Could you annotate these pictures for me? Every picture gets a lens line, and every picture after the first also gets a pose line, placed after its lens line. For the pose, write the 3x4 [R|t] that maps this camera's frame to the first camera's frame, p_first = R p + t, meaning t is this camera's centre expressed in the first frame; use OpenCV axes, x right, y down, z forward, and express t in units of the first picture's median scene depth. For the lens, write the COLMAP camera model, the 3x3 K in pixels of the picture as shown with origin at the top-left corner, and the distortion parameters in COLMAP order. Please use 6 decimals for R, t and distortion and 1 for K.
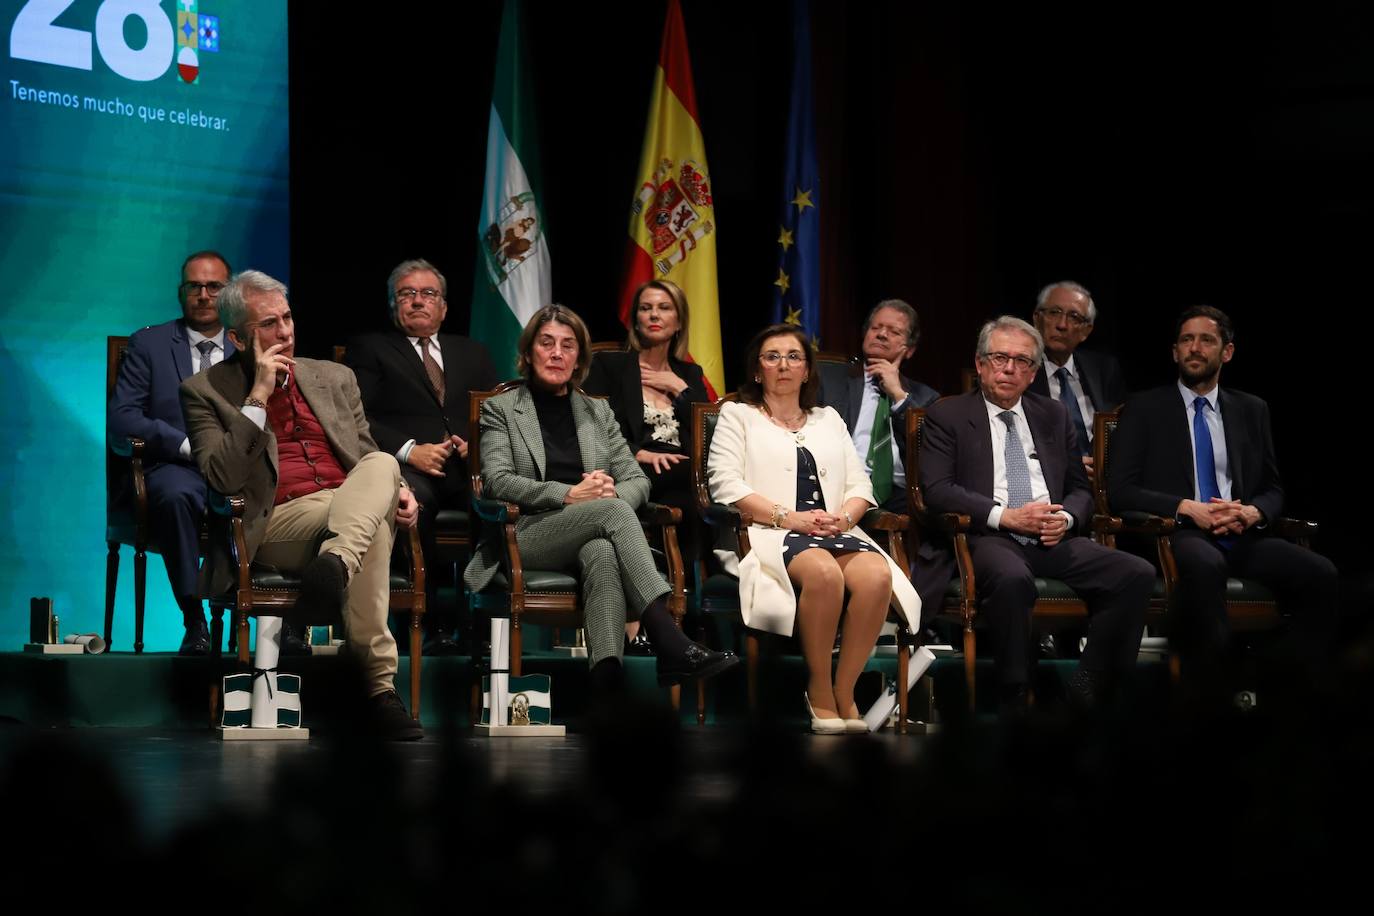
lens RADIAL K [[3806.9, 0, 687.0], [0, 3806.9, 458.0], [0, 0, 1]] dist [0.597255, 1.178746]
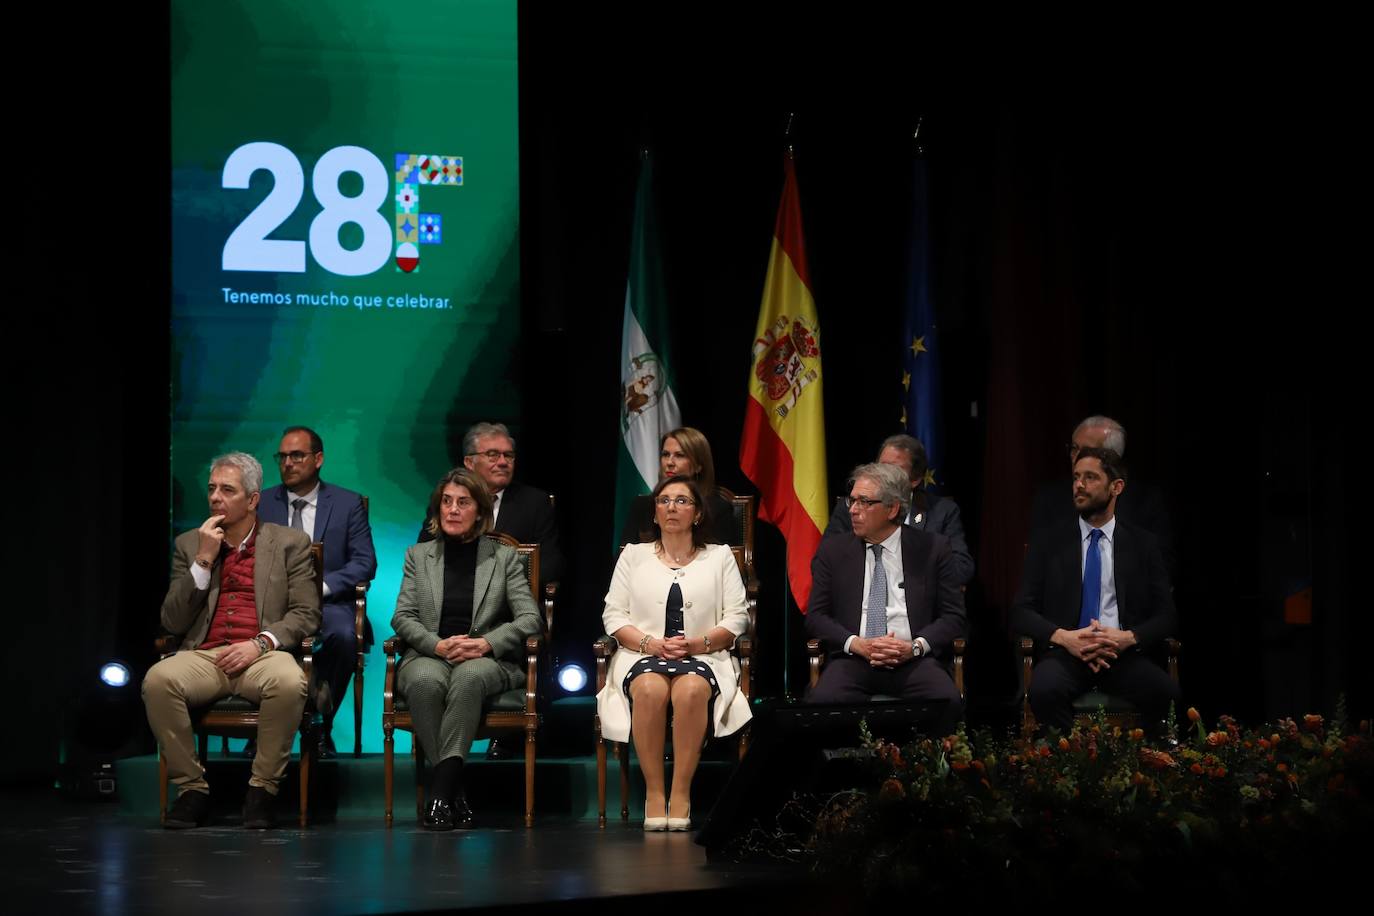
lens RADIAL K [[4594.1, 0, 749.7], [0, 4594.1, 458.6], [0, 0, 1]] dist [0.131940, 1.673339]
pose [[0.896007, -0.023431, -0.443422, 0.598756], [0.023757, 0.999706, -0.004820, -0.030427], [0.443404, -0.006215, 0.896300, -0.227152]]
